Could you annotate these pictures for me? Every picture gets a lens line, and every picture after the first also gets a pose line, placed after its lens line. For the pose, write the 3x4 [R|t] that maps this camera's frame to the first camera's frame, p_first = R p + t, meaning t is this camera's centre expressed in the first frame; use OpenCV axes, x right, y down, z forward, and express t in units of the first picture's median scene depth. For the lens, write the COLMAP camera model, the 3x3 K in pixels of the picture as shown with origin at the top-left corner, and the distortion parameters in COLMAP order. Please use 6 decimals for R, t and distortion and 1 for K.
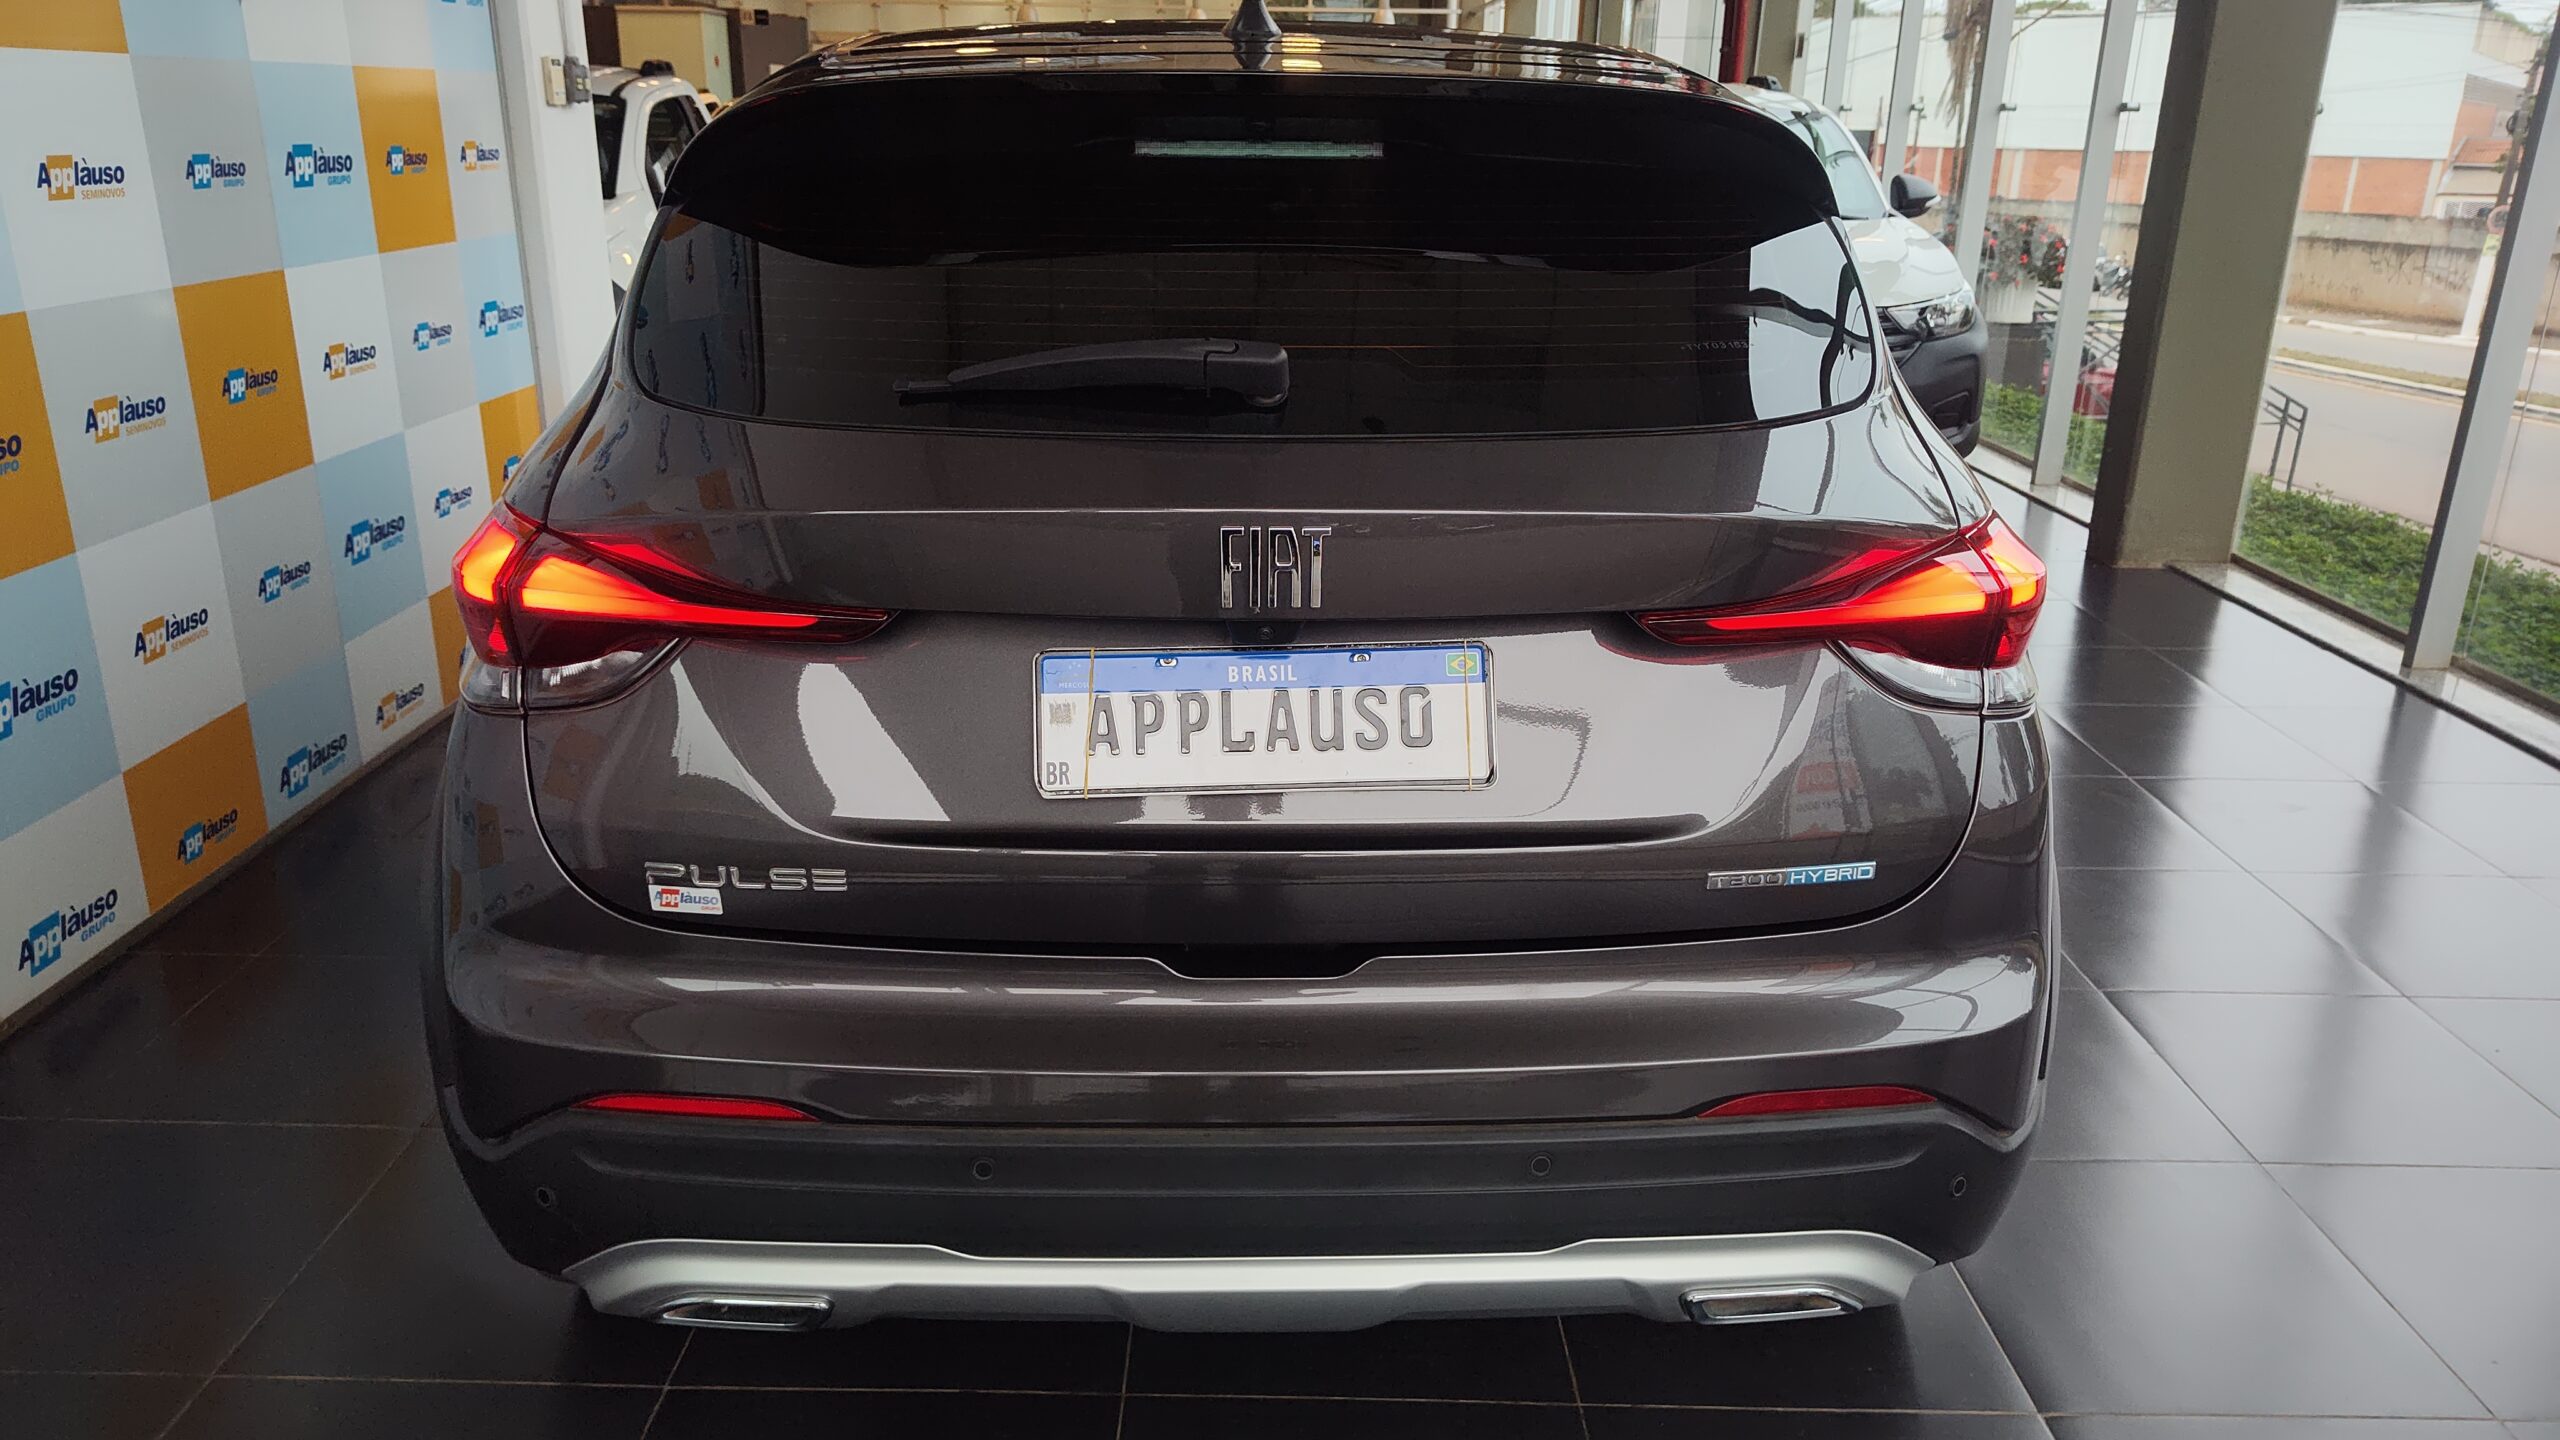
lens RADIAL K [[1762.3, 0, 1284.0], [0, 1762.3, 739.4], [0, 0, 1]] dist [-0.003773, -0.004025]
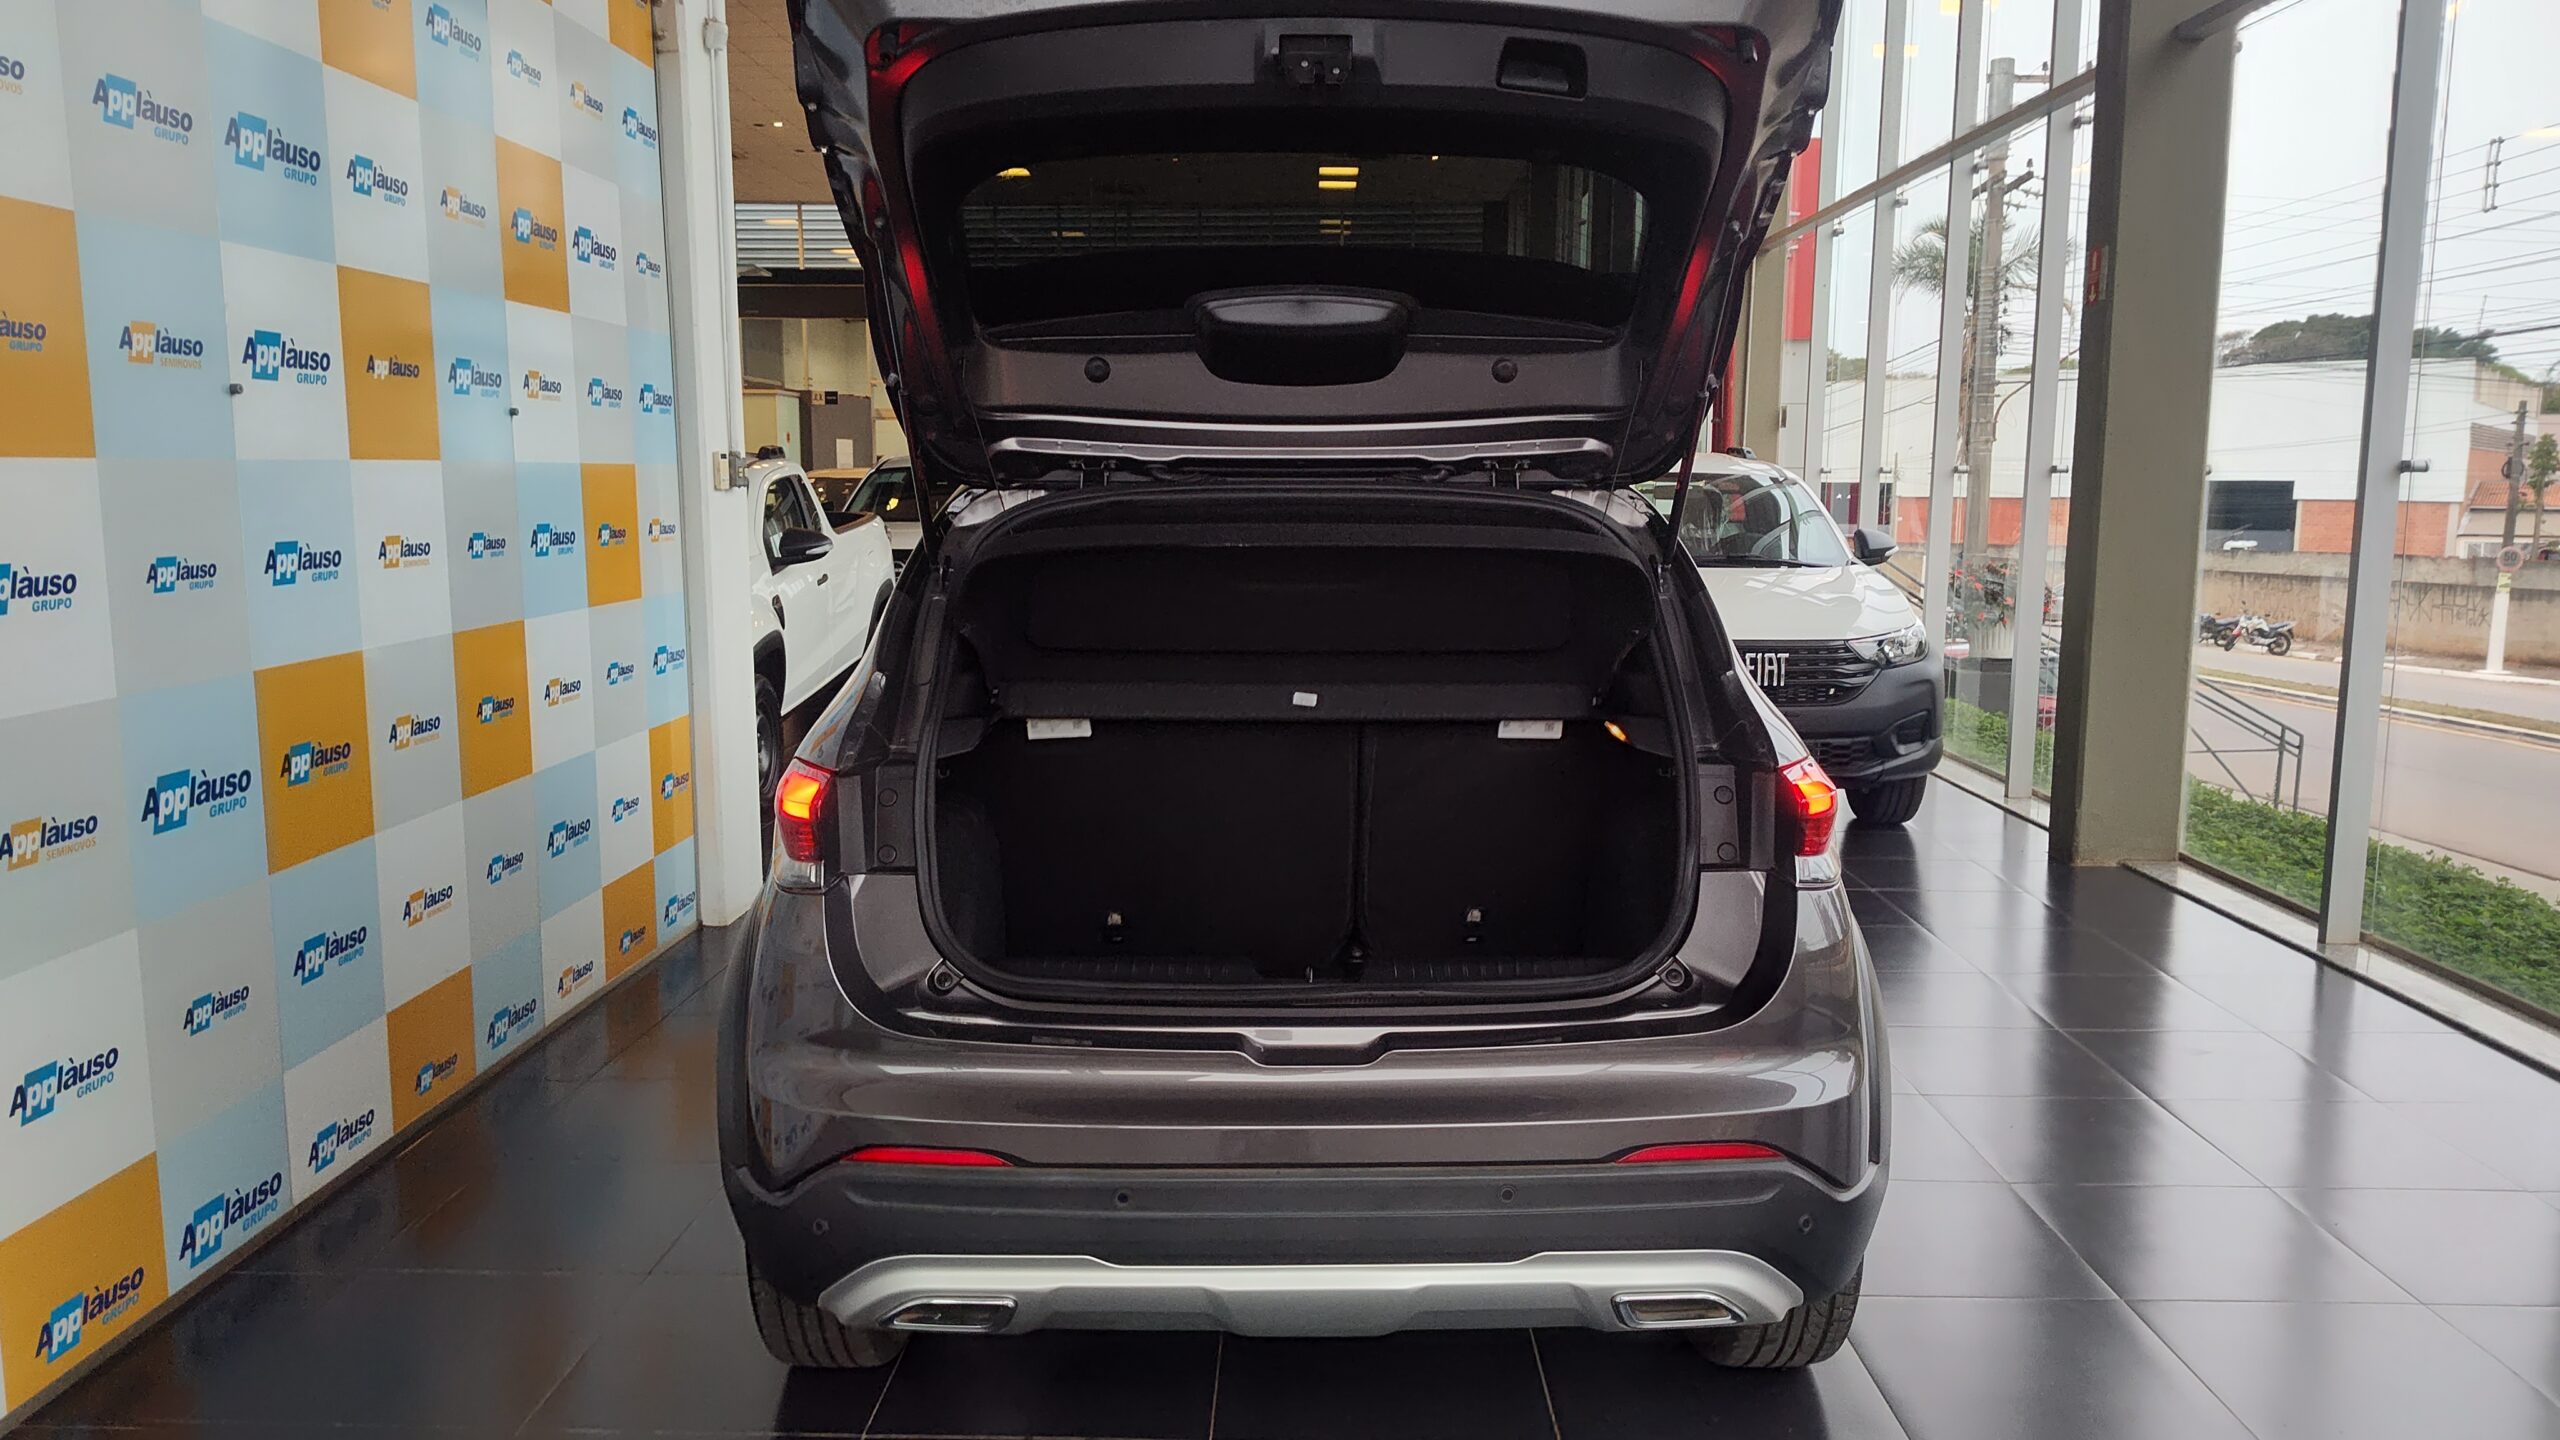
lens RADIAL K [[1773.9, 0, 1286.4], [0, 1773.9, 738.1], [0, 0, 1]] dist [0.031846, -0.073457]
pose [[0.999762, -0.010266, -0.019275, -0.001455], [0.006336, 0.981007, -0.193870, 0.053466], [0.020899, 0.193702, 0.980838, -0.178738]]
